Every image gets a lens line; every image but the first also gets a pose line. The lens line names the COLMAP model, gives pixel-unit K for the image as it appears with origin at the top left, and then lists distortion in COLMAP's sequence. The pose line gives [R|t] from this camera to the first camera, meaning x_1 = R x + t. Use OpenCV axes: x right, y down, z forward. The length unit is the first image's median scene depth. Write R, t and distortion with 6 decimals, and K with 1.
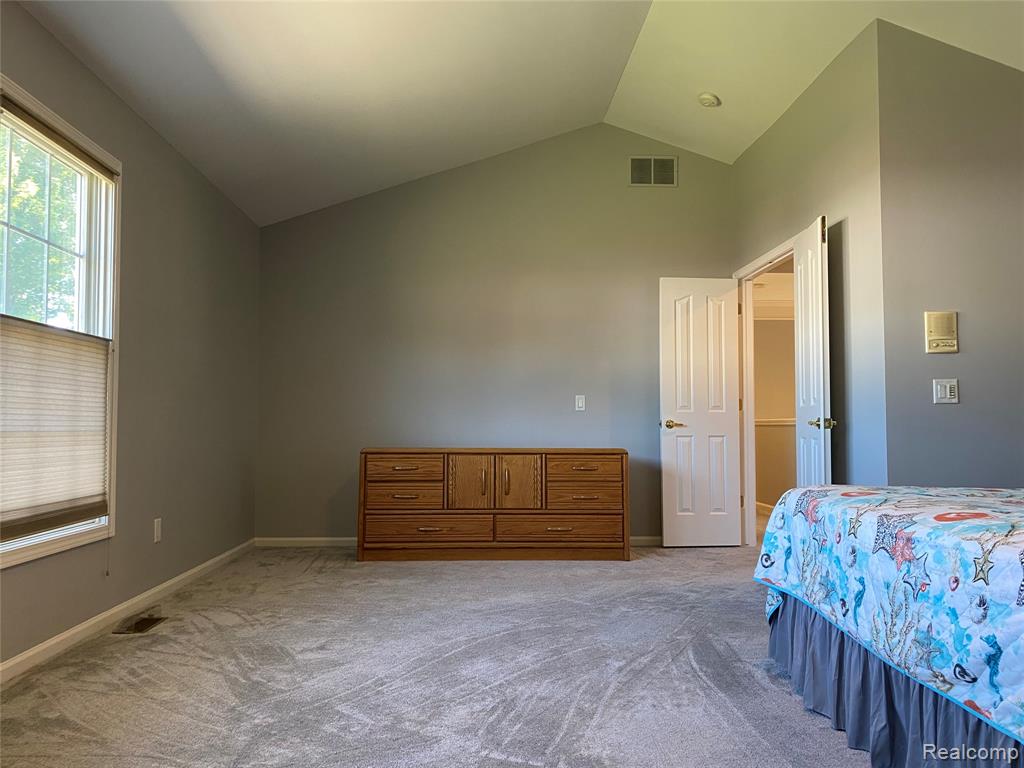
lens RADIAL K [[785.1, 0, 509.5], [0, 785.1, 381.1], [0, 0, 1]] dist [0.067345, -0.083917]
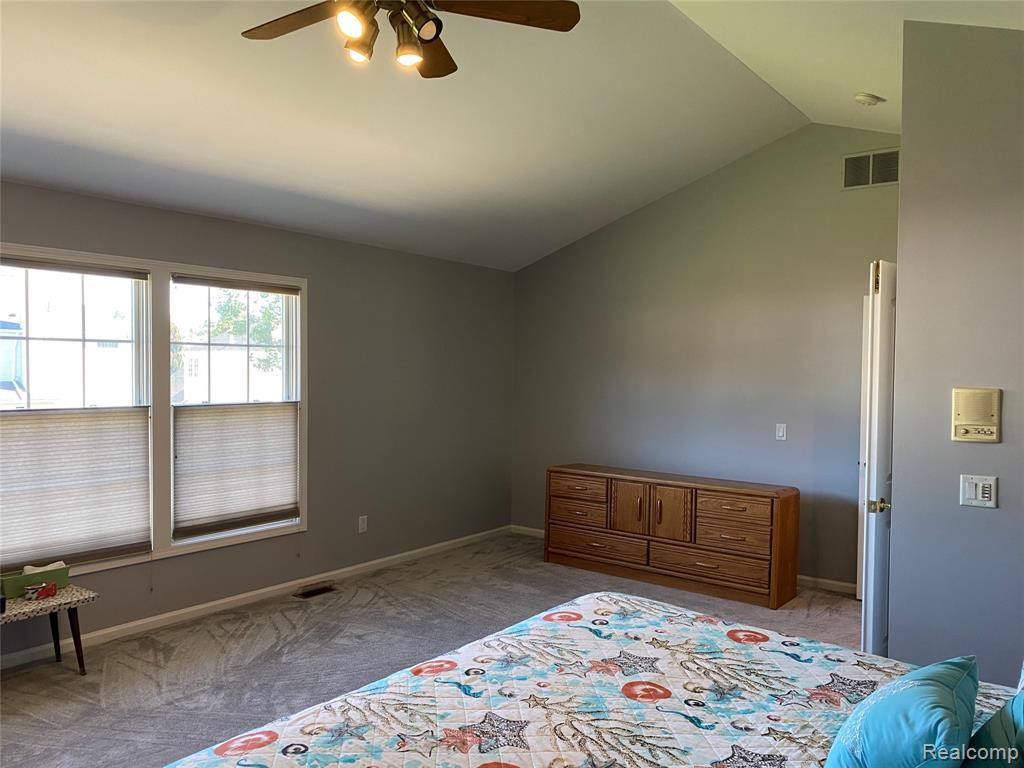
lens RADIAL K [[773.8, 0, 512.0], [0, 773.8, 384.0], [0, 0, 1]] dist [0.105869, -0.178464]
pose [[0.765461, 0.020733, -0.643148, 0.516863], [0.027578, 0.997505, 0.064980, -0.115909], [0.642891, -0.067476, 0.762980, 0.090693]]
